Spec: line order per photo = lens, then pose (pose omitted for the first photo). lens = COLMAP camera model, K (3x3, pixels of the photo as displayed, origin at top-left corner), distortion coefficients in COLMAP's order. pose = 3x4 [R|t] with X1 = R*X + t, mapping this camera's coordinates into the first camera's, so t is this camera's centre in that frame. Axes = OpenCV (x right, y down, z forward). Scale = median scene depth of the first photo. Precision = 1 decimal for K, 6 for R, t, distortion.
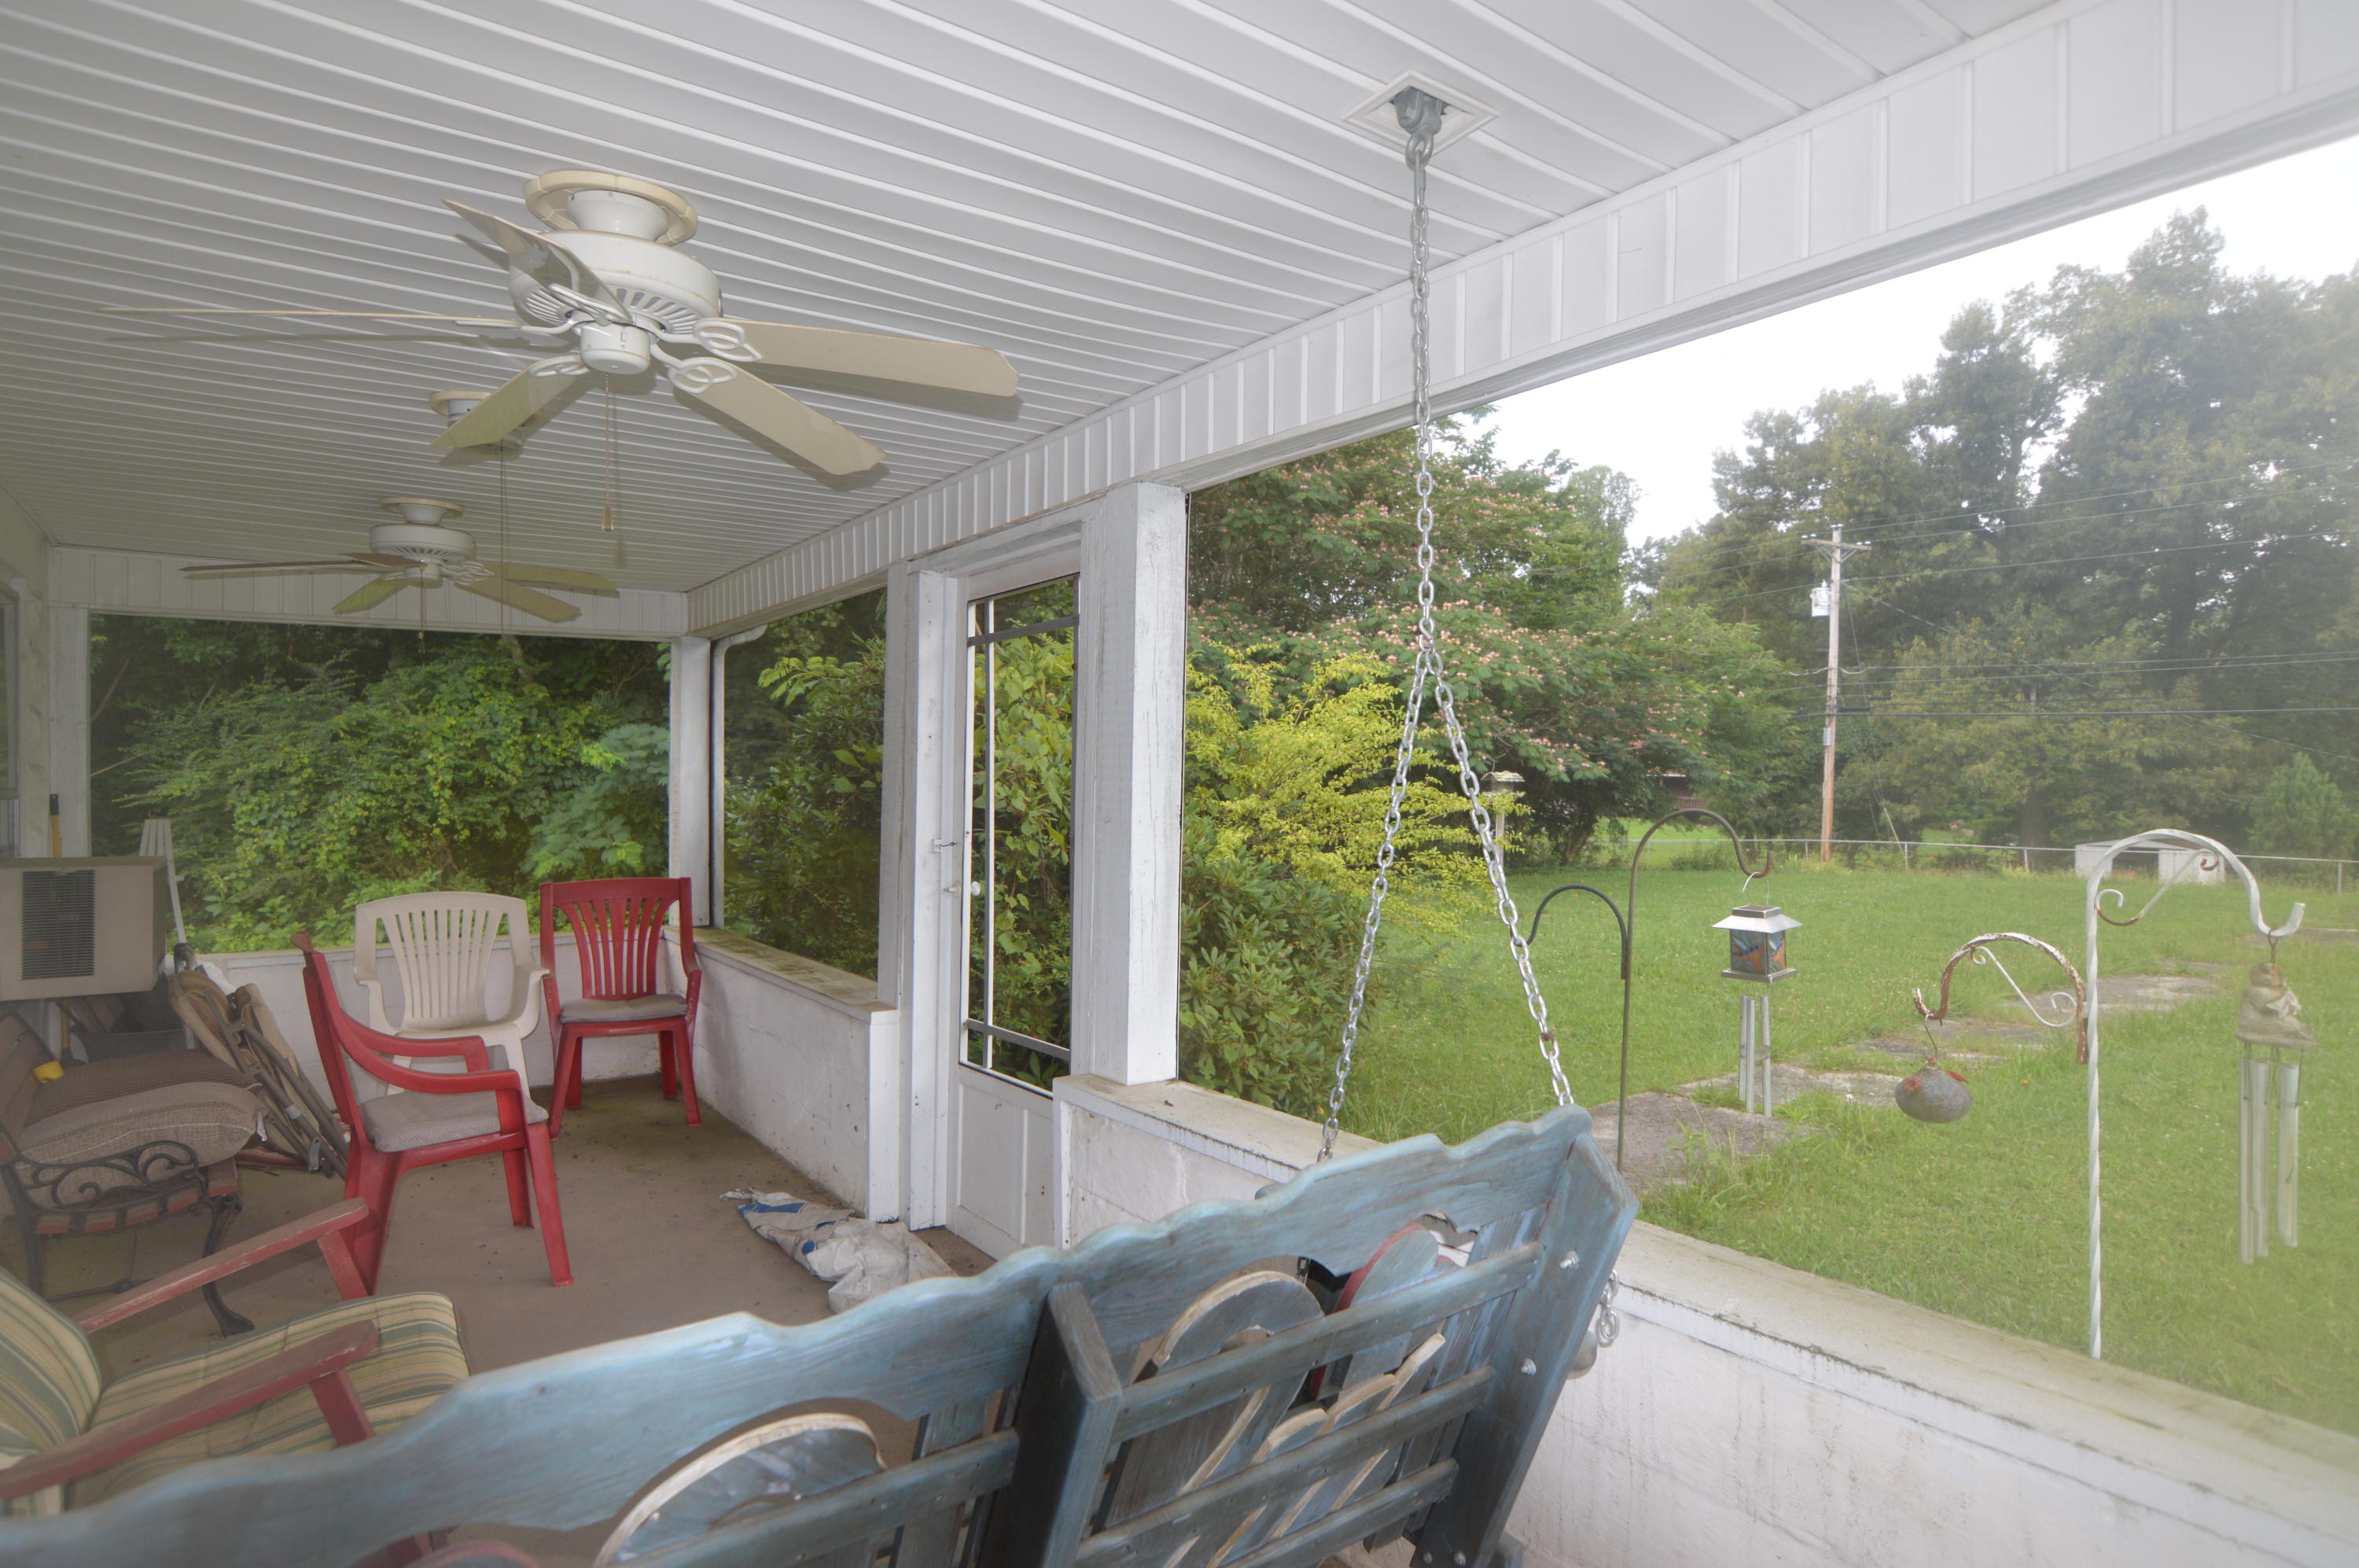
lens RADIAL K [[1358.5, 0, 1169.1], [0, 1358.5, 777.6], [0, 0, 1]] dist [-0.035005, 0.011820]
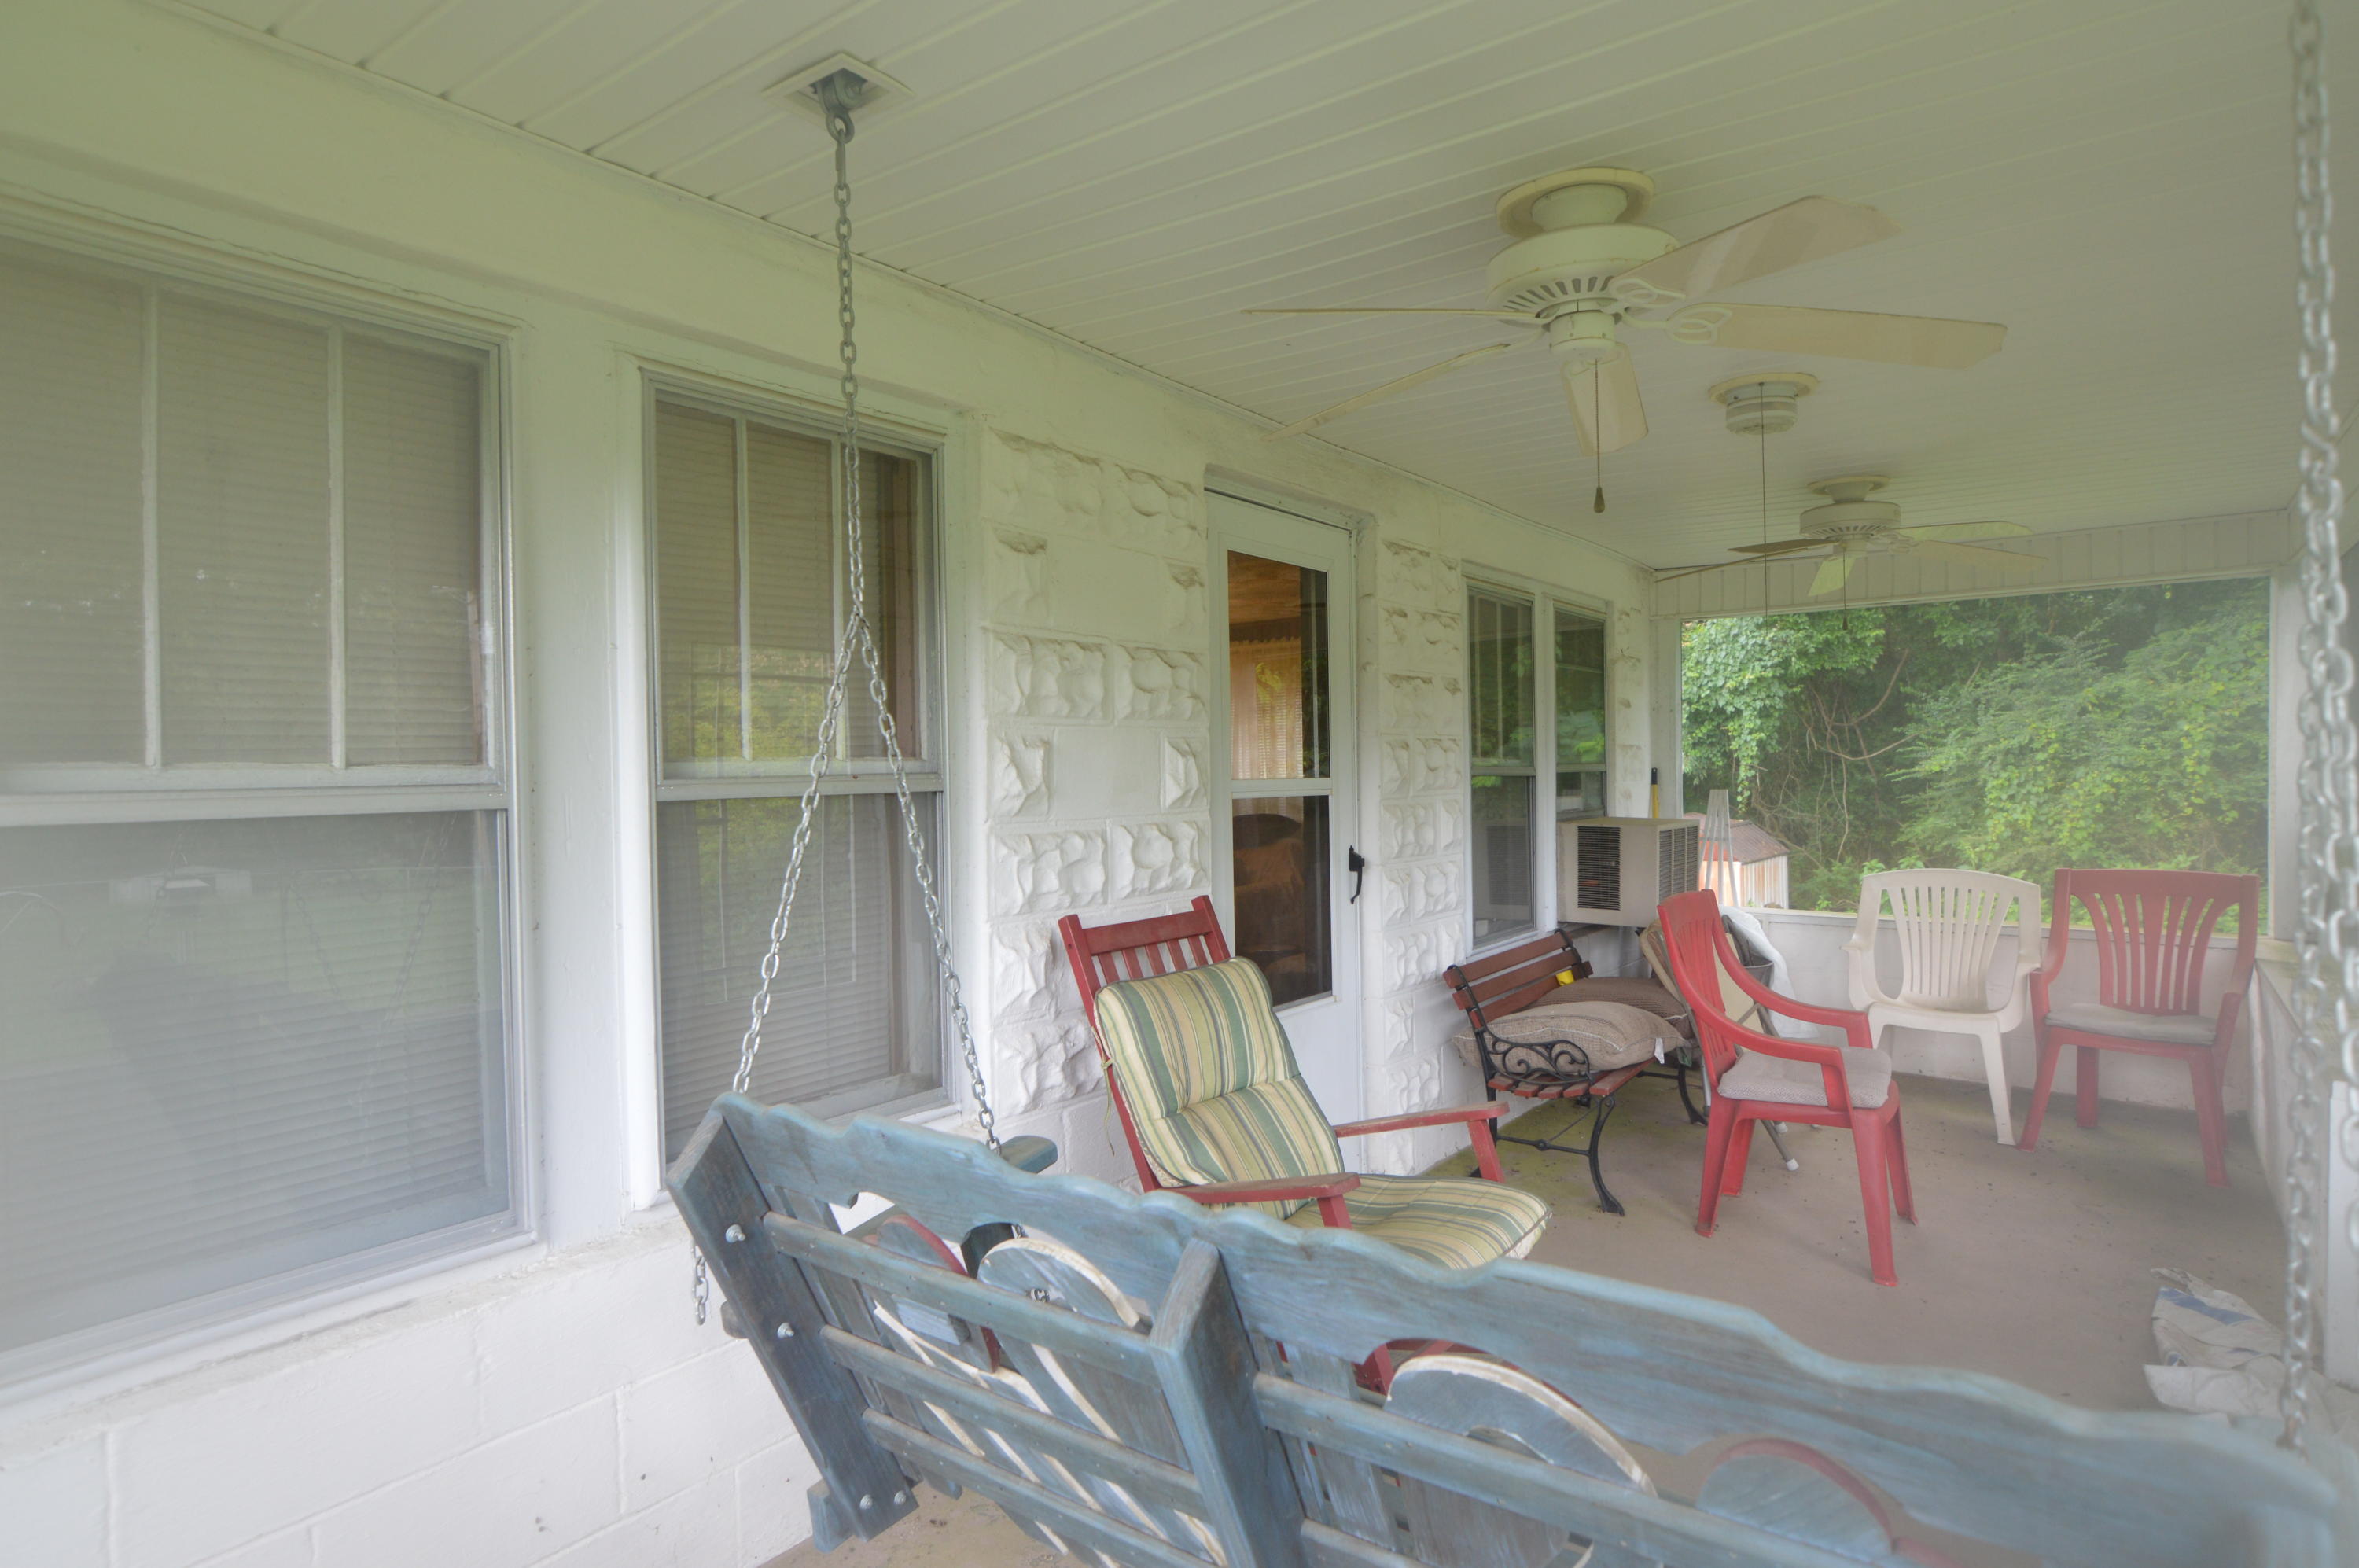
lens RADIAL K [[1358.5, 0, 1169.1], [0, 1358.5, 777.6], [0, 0, 1]] dist [-0.035005, 0.011820]
pose [[0.225328, 0.008738, -0.974244, 0.173207], [0.009118, 0.999897, 0.011077, 0.001281], [0.974240, -0.011379, 0.225225, 0.141921]]
